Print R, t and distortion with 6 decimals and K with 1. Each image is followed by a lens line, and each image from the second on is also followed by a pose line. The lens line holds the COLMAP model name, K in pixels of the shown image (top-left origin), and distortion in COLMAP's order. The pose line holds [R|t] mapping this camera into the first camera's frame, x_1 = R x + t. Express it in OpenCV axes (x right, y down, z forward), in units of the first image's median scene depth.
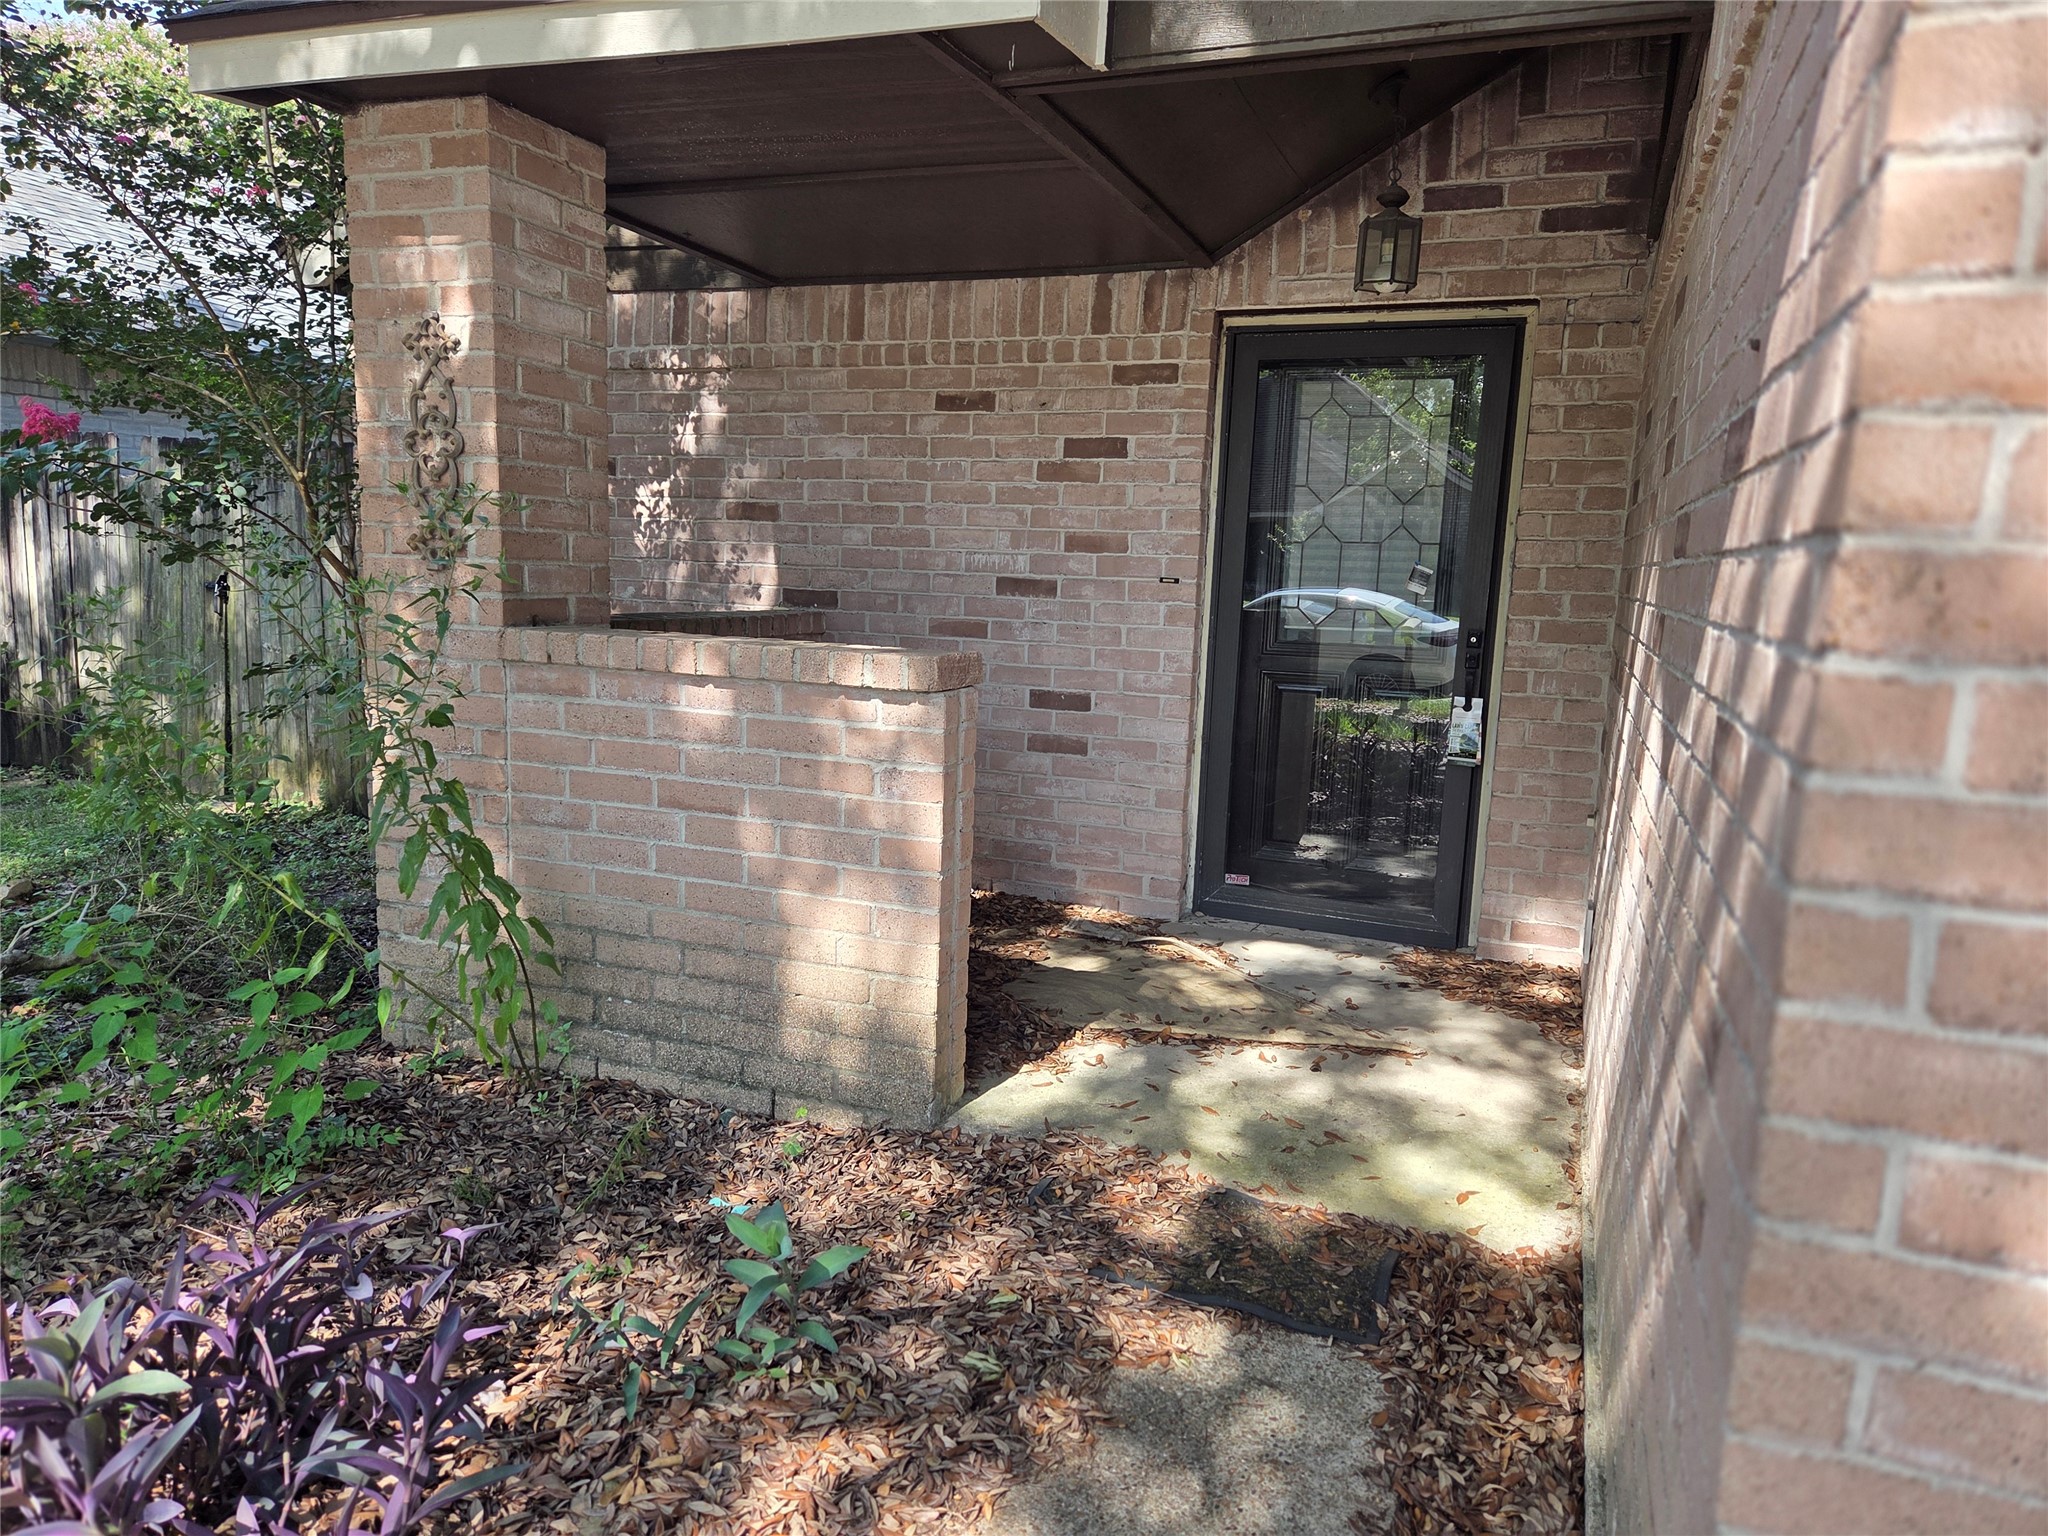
lens RADIAL K [[1403.7, 0, 1020.2], [0, 1403.7, 764.6], [0, 0, 1]] dist [0.094838, -0.073619]
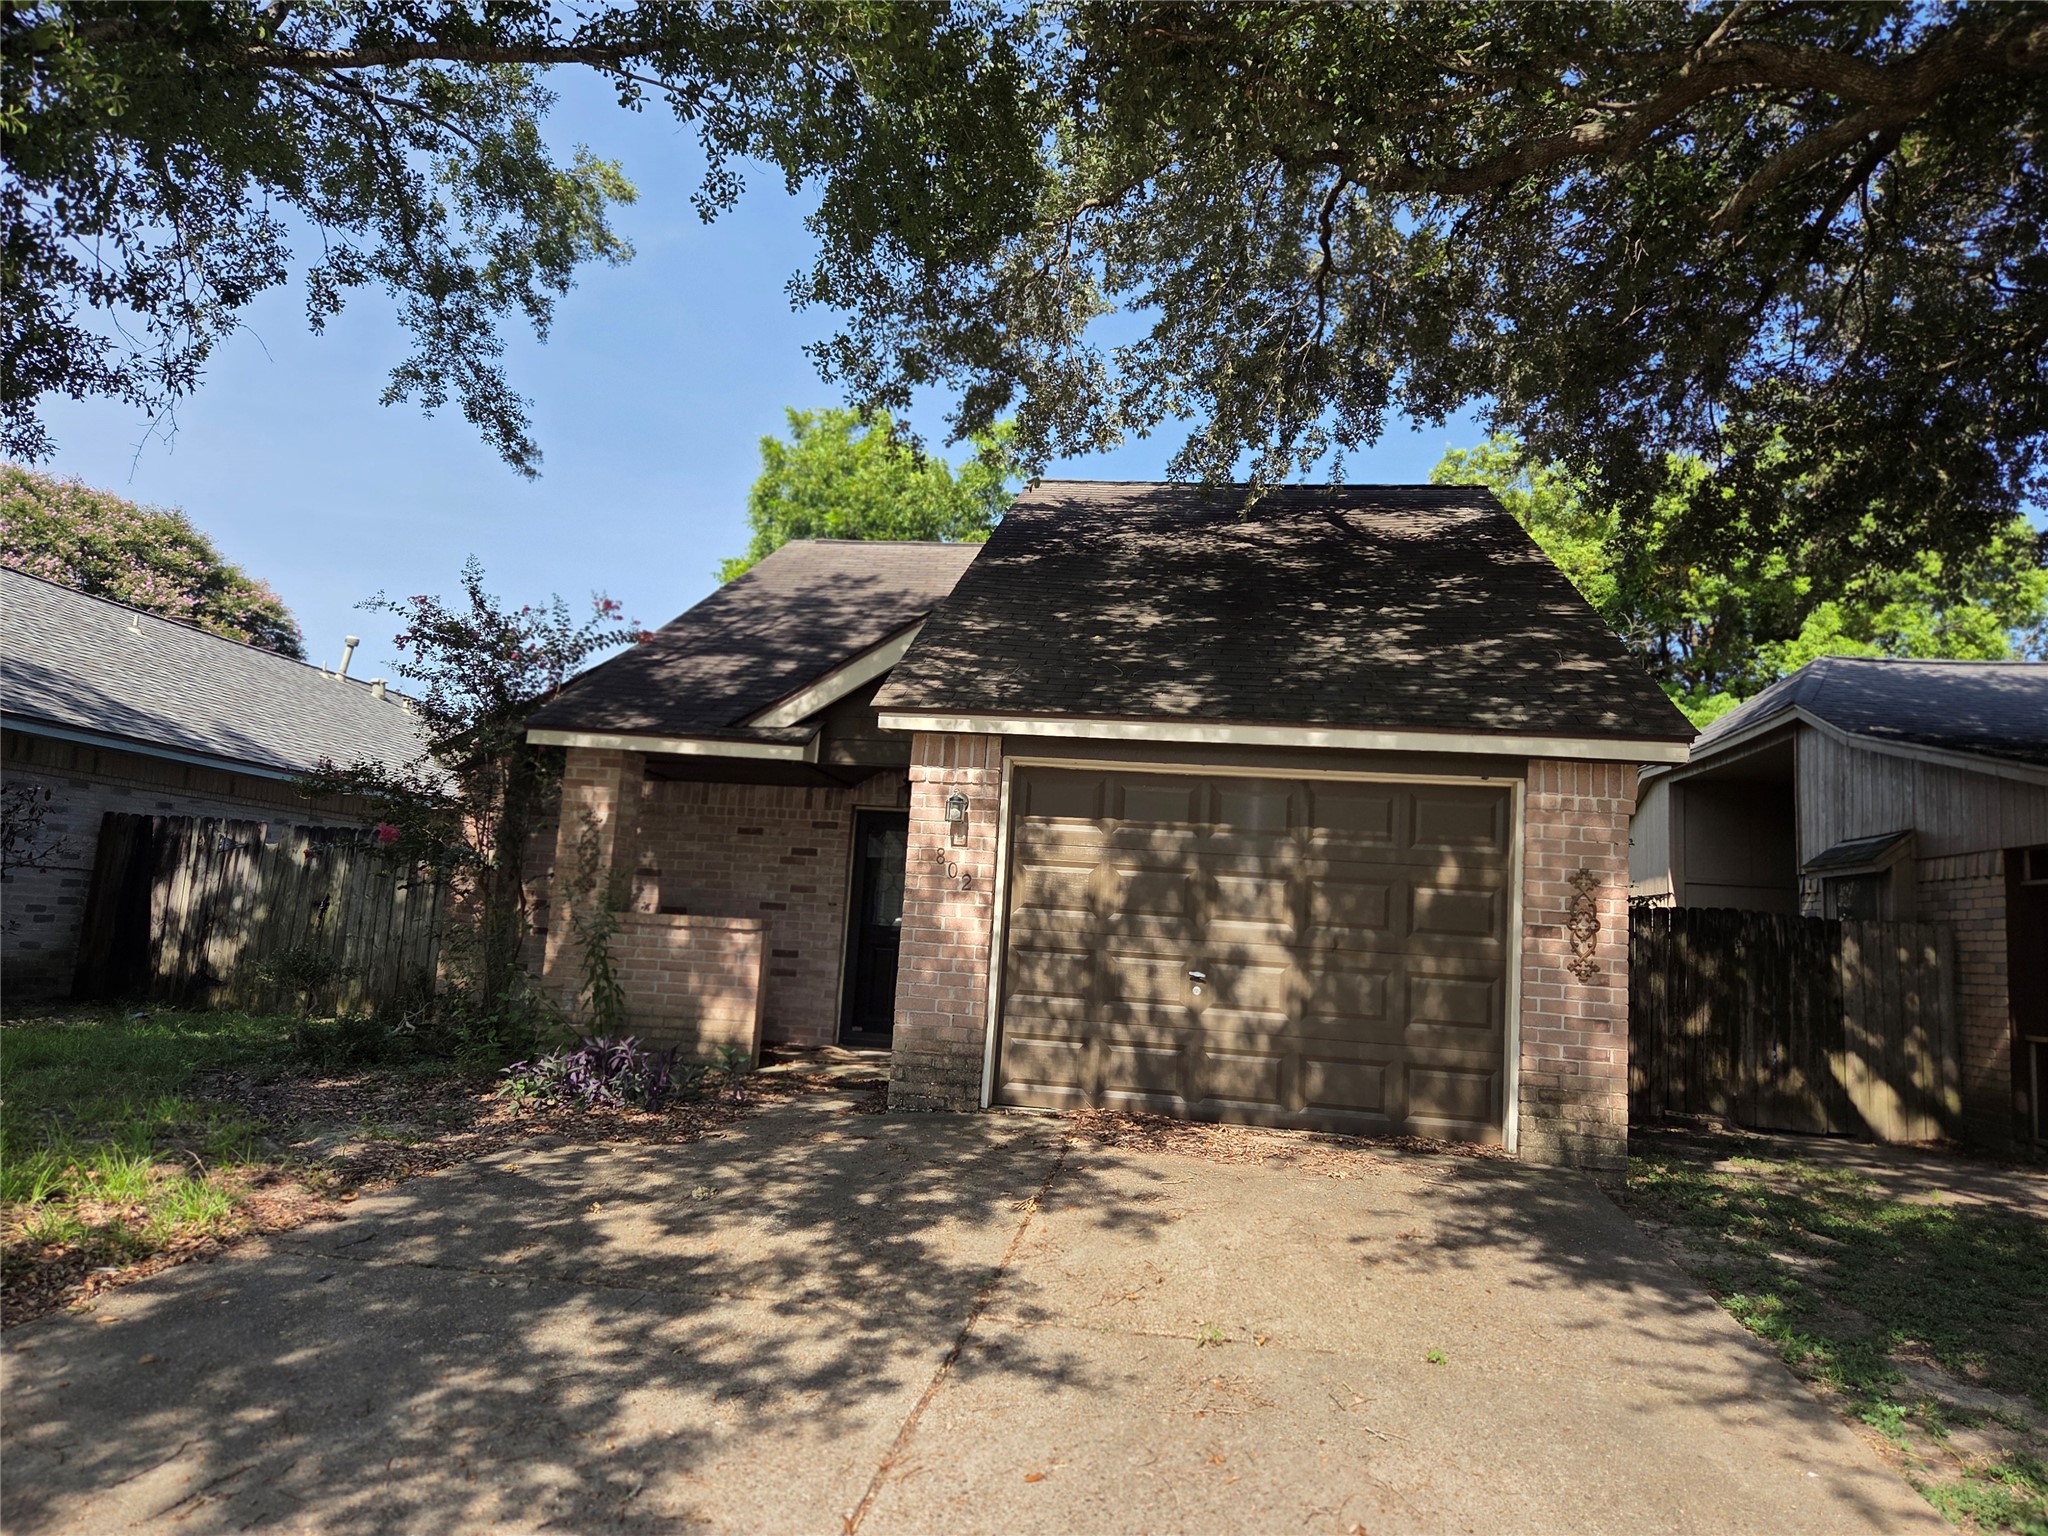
lens RADIAL K [[1403.7, 0, 1036.5], [0, 1403.7, 764.7], [0, 0, 1]] dist [0.094838, -0.073619]
pose [[0.969699, 0.048350, 0.239470, -0.204723], [0.012953, 0.968666, -0.248031, 0.339913], [-0.243959, 0.243617, 0.938688, -2.005916]]
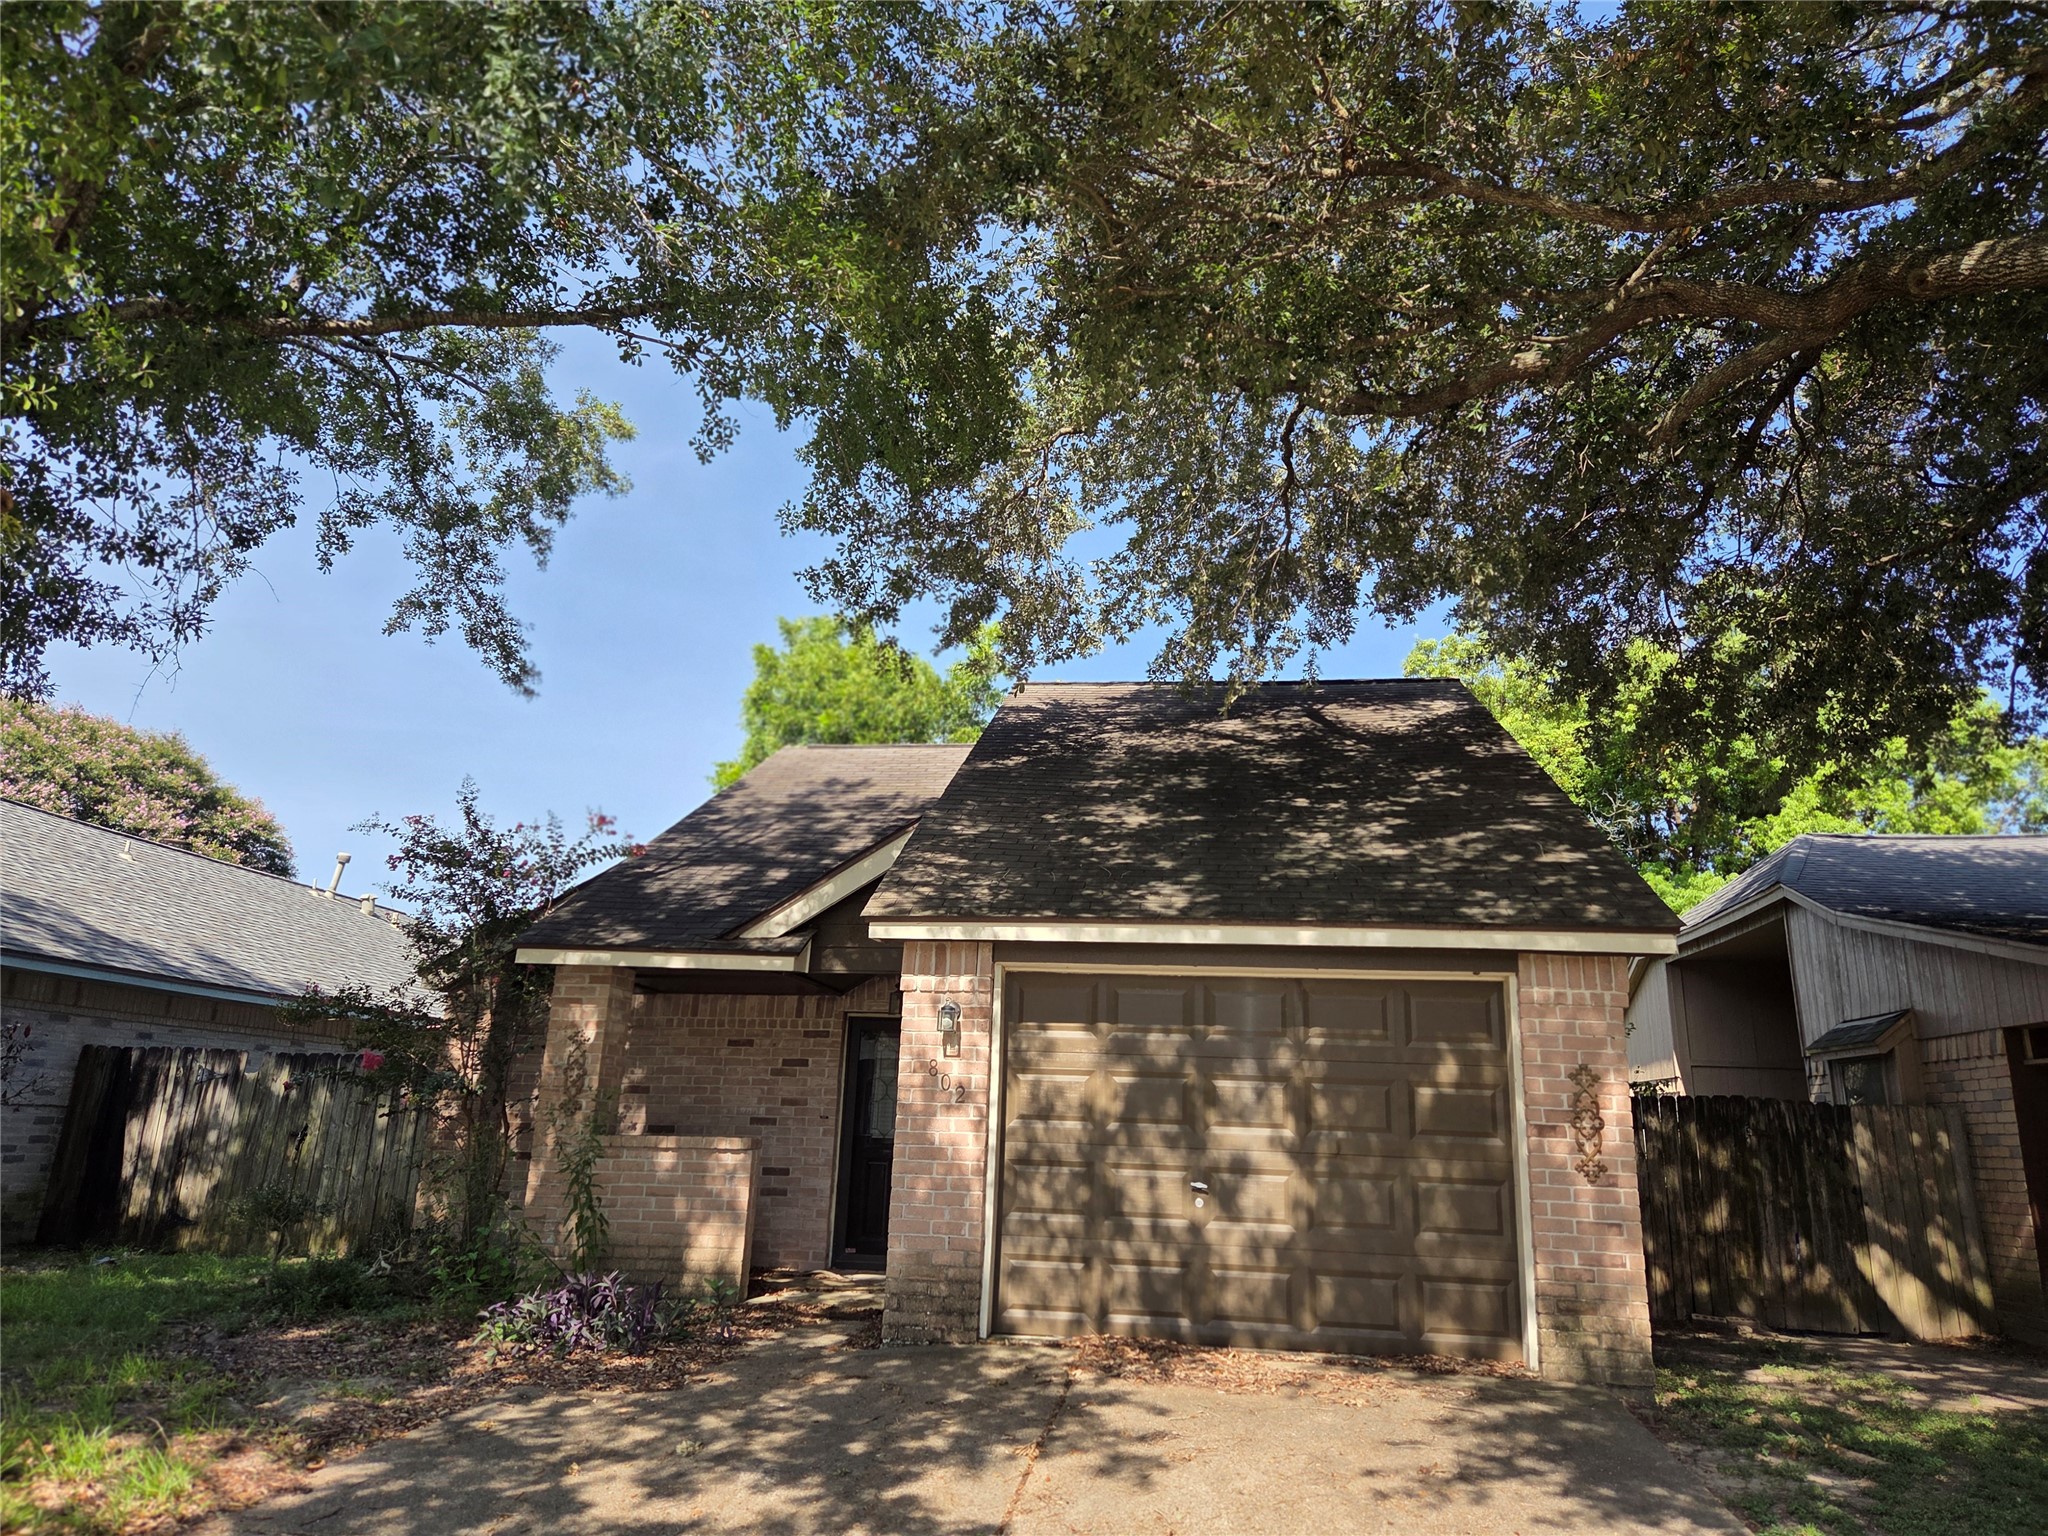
lens RADIAL K [[1403.7, 0, 1042.9], [0, 1403.7, 752.9], [0, 0, 1]] dist [0.094838, -0.073619]
pose [[0.968985, 0.054626, 0.241007, -0.204196], [0.042613, 0.923719, -0.380694, 0.316399], [-0.243418, 0.379157, 0.892742, -2.041269]]
